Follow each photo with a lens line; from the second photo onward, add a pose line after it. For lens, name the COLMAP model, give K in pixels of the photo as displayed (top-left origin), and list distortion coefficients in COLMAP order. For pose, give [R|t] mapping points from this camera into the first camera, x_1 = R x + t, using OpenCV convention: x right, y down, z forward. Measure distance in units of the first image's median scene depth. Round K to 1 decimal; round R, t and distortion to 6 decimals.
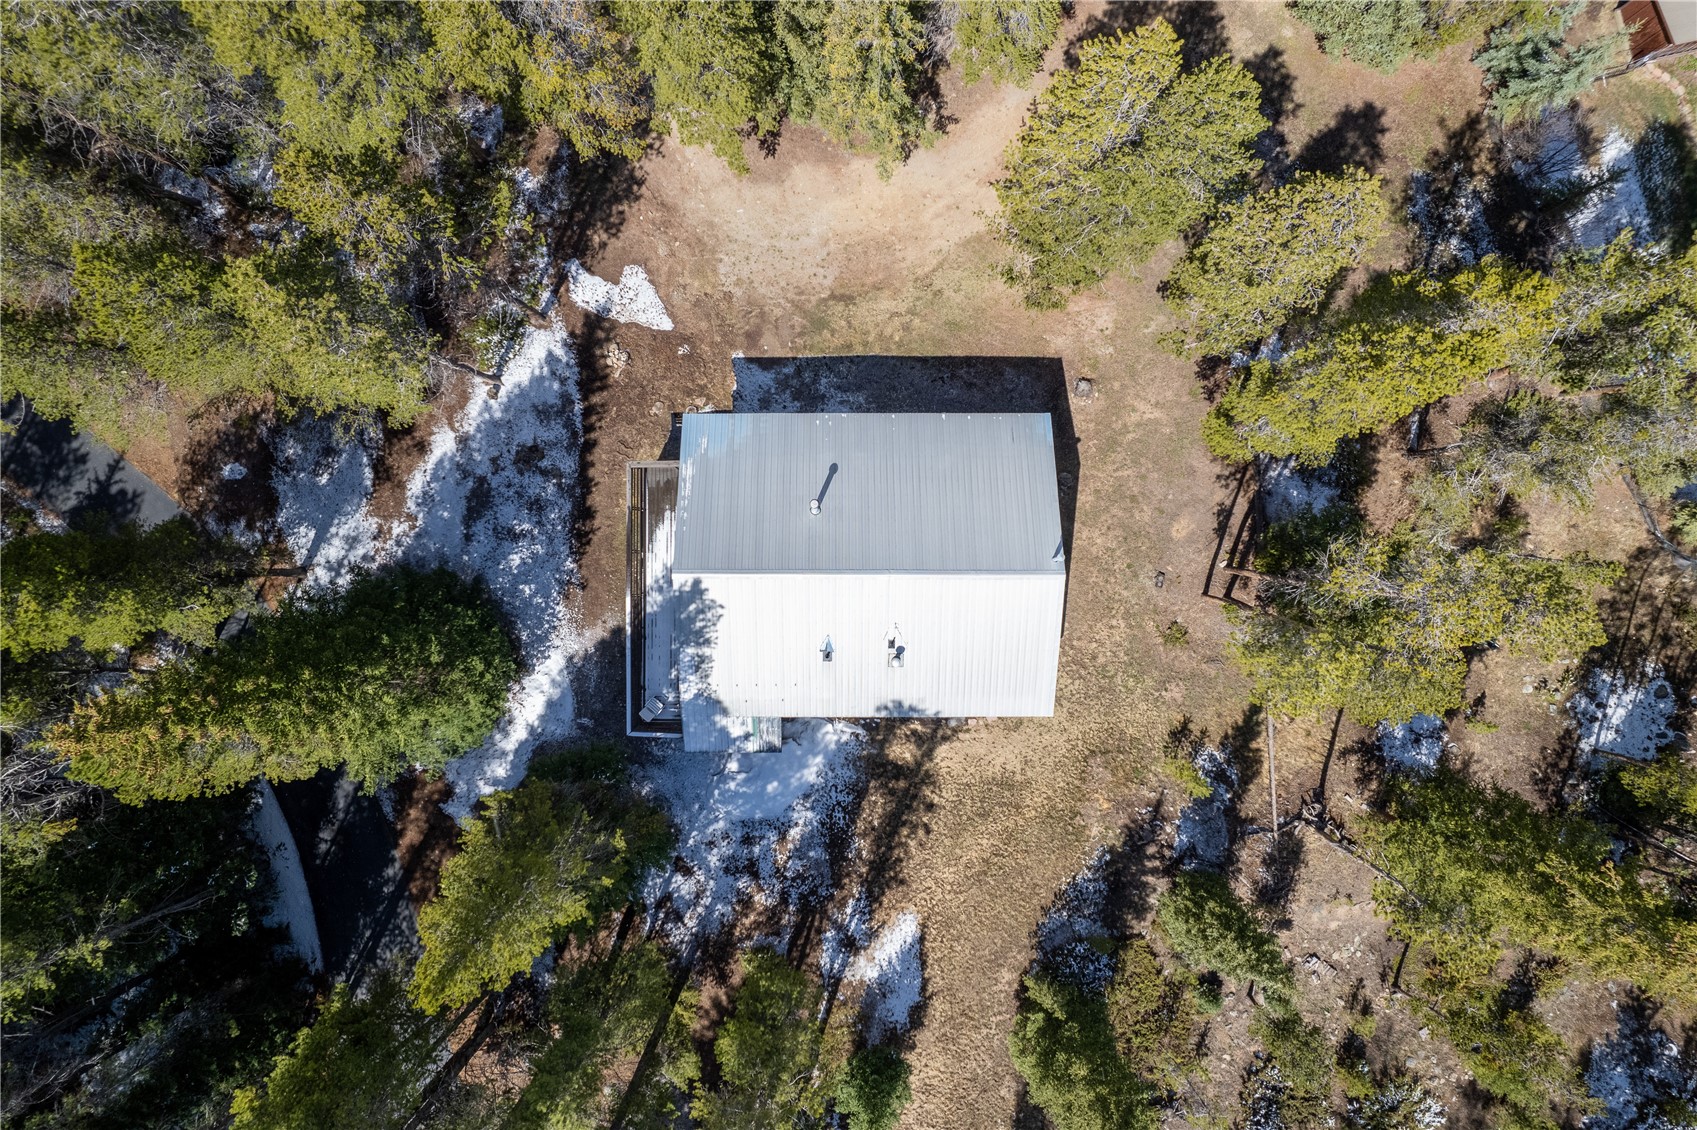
lens RADIAL K [[1094.2, 0, 849.5], [0, 1094.2, 572.8], [0, 0, 1]] dist [-0.059829, 0.049035]
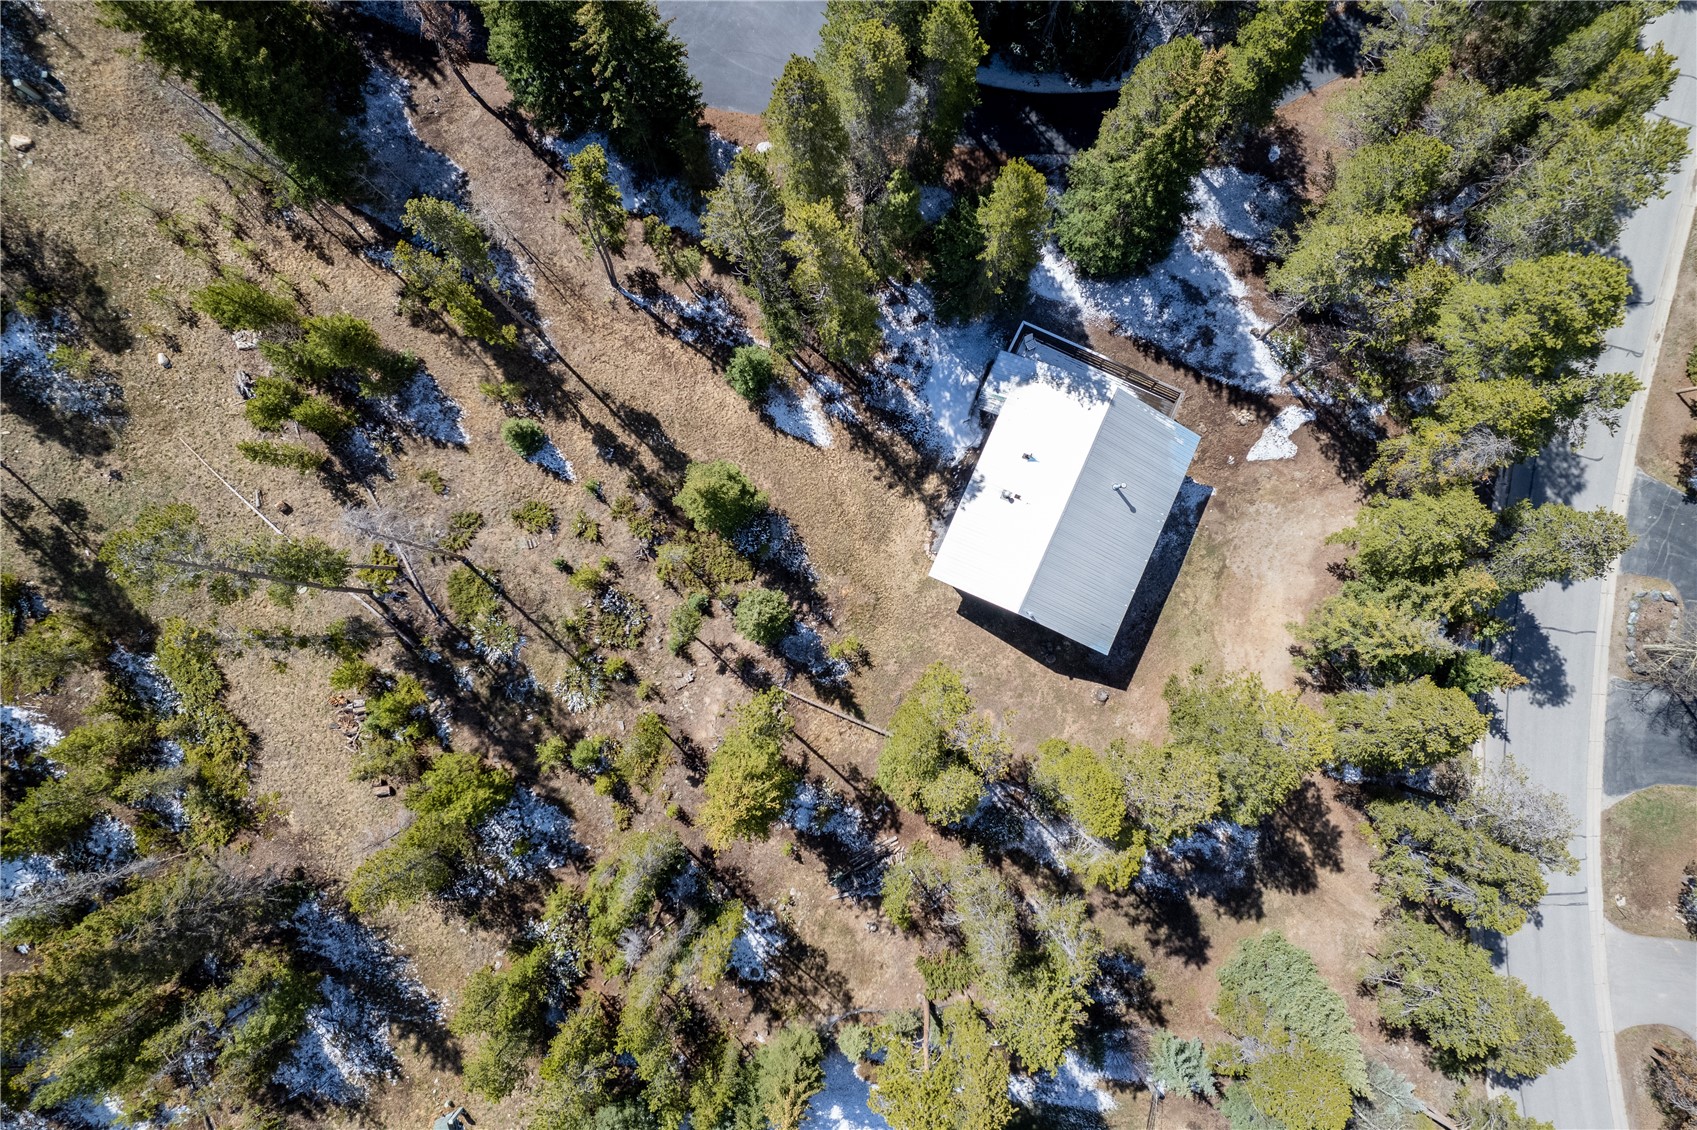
lens RADIAL K [[1089.6, 0, 852.0], [0, 1089.6, 569.8], [0, 0, 1]] dist [-0.040364, 0.000549]
pose [[-0.404617, 0.914187, -0.023391, 0.237261], [-0.914458, -0.404271, 0.018205, 0.188355], [0.007186, 0.028757, 0.999561, -0.497421]]
